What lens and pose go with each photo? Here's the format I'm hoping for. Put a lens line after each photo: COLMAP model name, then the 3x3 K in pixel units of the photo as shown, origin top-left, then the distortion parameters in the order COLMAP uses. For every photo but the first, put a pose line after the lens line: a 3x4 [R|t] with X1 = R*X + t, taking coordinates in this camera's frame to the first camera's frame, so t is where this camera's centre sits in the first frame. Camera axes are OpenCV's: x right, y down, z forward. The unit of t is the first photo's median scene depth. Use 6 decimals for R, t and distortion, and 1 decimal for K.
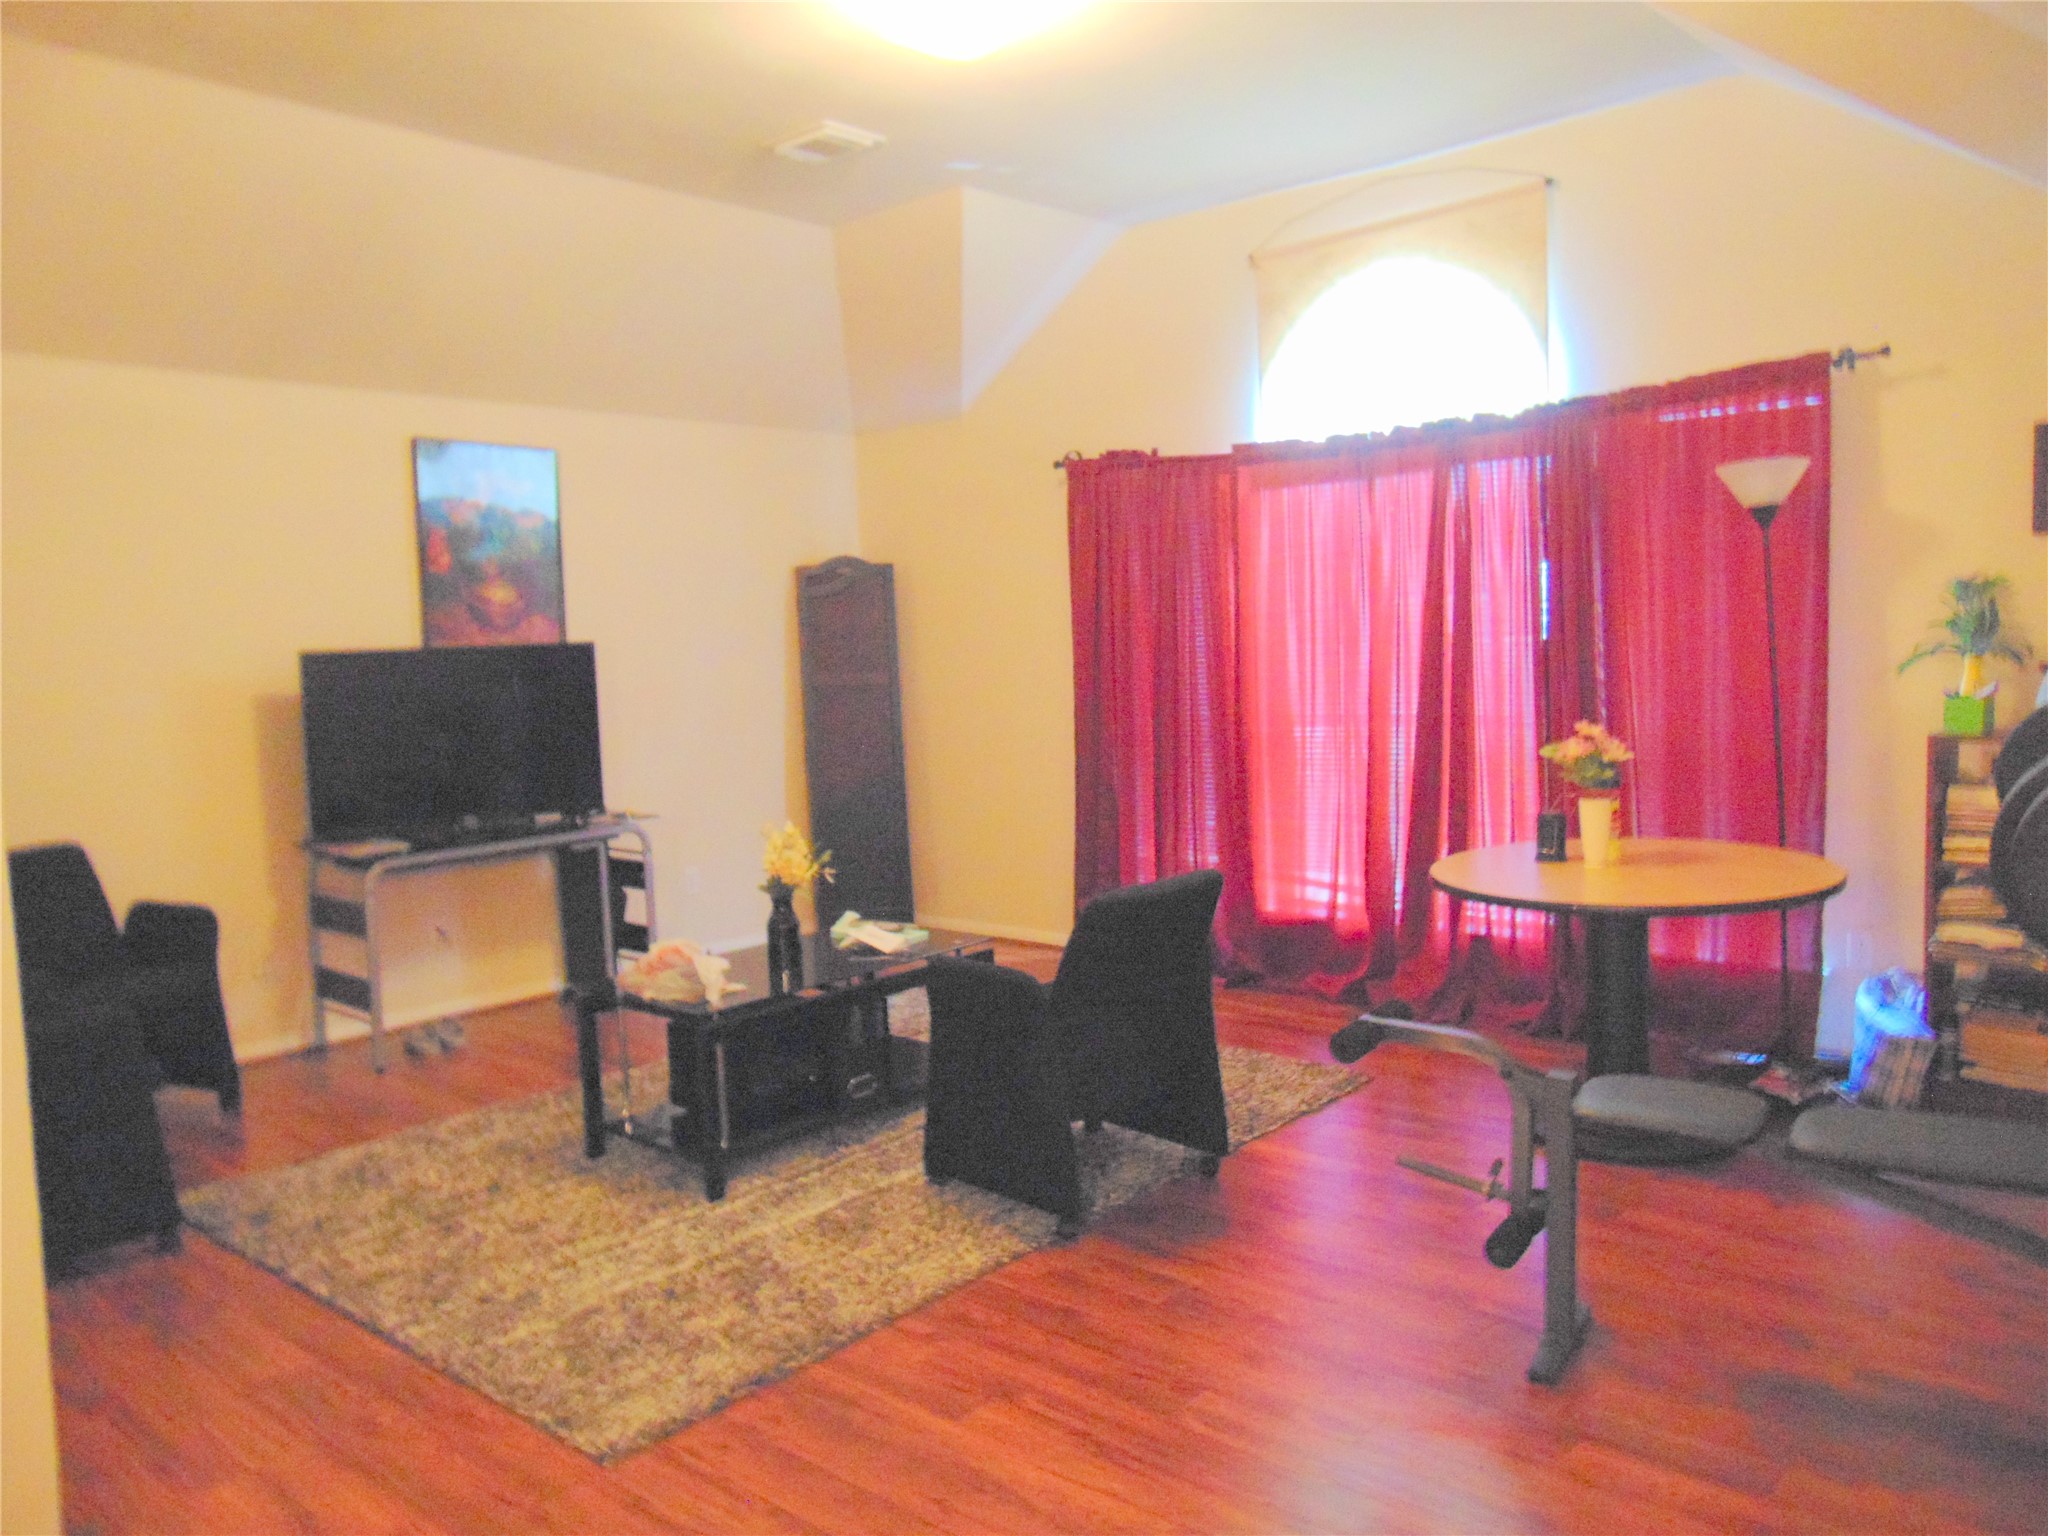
lens RADIAL K [[1523.7, 0, 1024.0], [0, 1523.7, 768.0], [0, 0, 1]] dist [-0.036601, 0.069245]
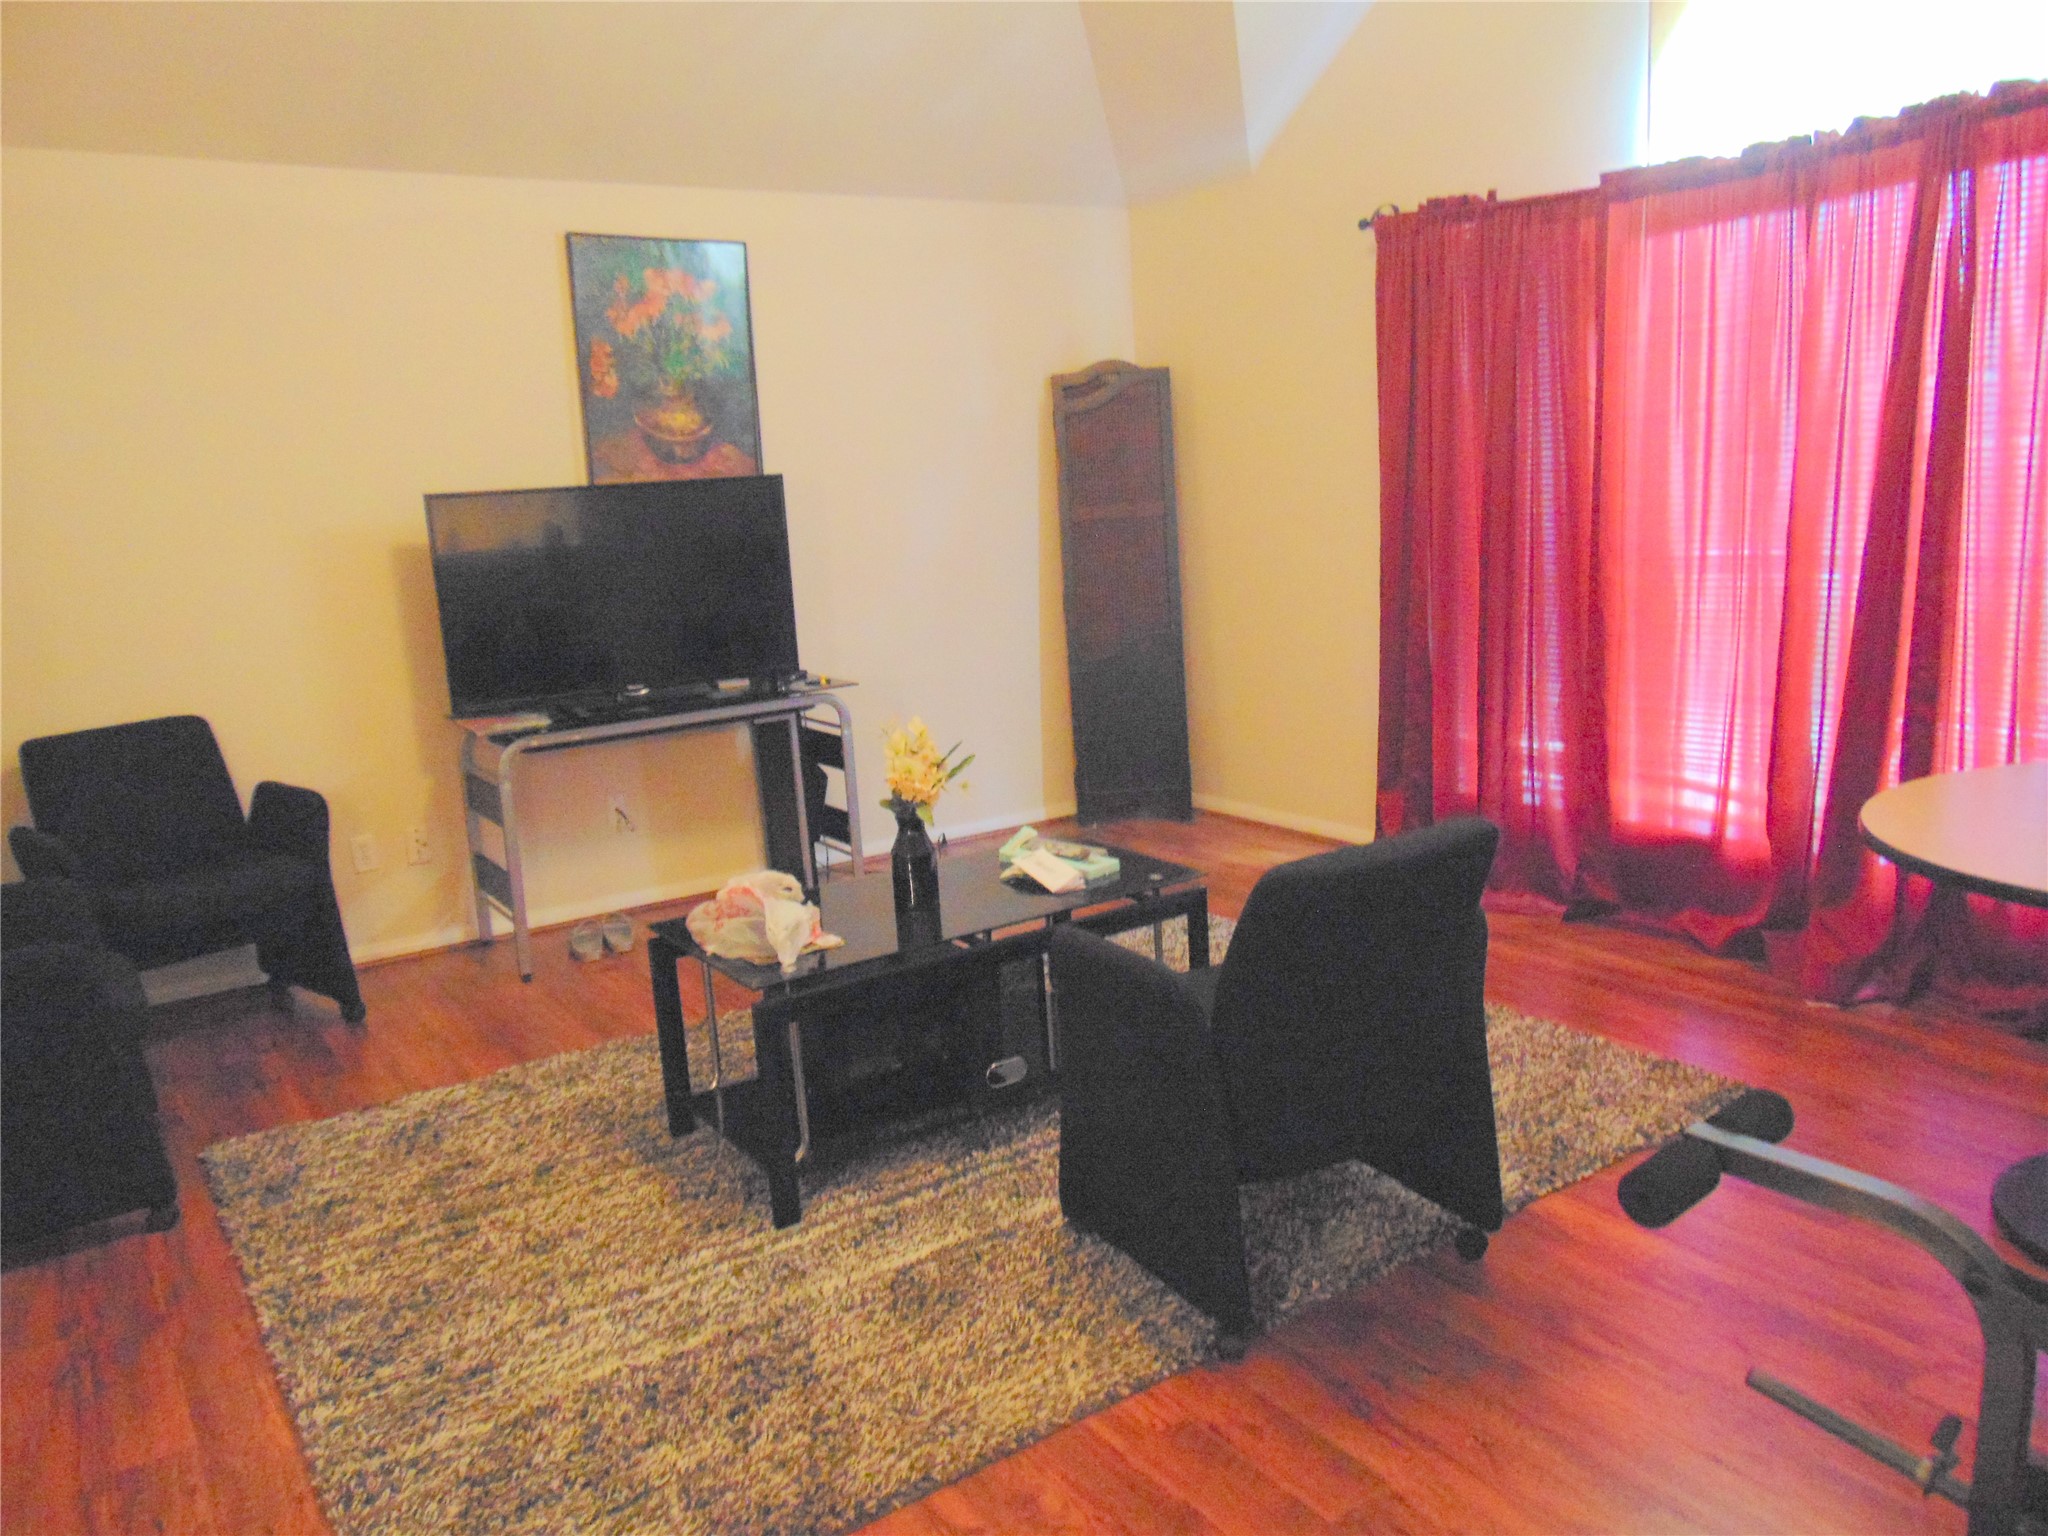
lens RADIAL K [[1523.7, 0, 1024.0], [0, 1523.7, 768.0], [0, 0, 1]] dist [-0.036601, 0.069245]
pose [[0.966225, 0.027521, -0.256227, 0.072503], [0.002285, 0.993327, 0.115309, -0.020933], [0.257691, -0.112000, 0.959714, 0.241043]]
